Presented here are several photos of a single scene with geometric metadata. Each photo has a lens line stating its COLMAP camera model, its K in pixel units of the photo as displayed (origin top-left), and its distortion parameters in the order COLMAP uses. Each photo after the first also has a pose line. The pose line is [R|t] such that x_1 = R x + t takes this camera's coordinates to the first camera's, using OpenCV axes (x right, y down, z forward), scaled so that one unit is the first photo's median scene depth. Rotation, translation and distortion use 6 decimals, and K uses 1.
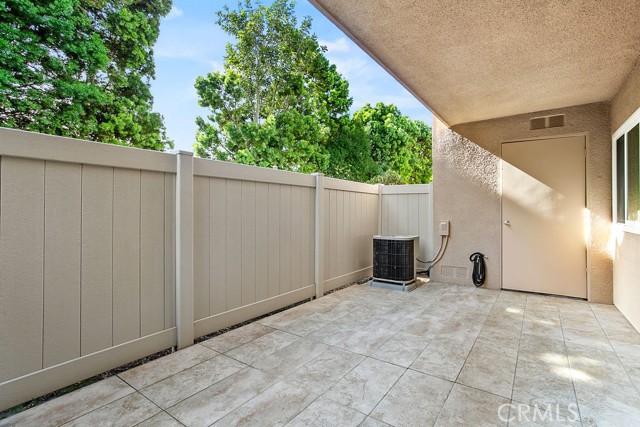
lens RADIAL K [[306.5, 0, 326.1], [0, 306.5, 210.2], [0, 0, 1]] dist [0.004411, 0.002789]
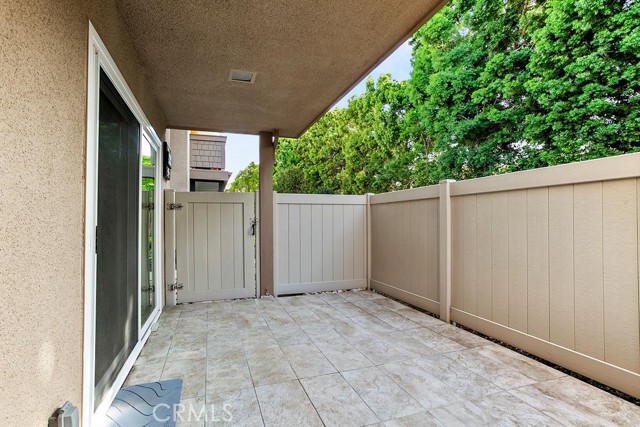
lens RADIAL K [[306.5, 0, 324.1], [0, 306.5, 218.2], [0, 0, 1]] dist [0.004411, 0.002789]
pose [[-0.561496, -0.017842, -0.827287, 0.979292], [-0.002295, 0.999797, -0.020004, 0.008815], [0.827477, -0.009334, -0.561423, 1.296996]]
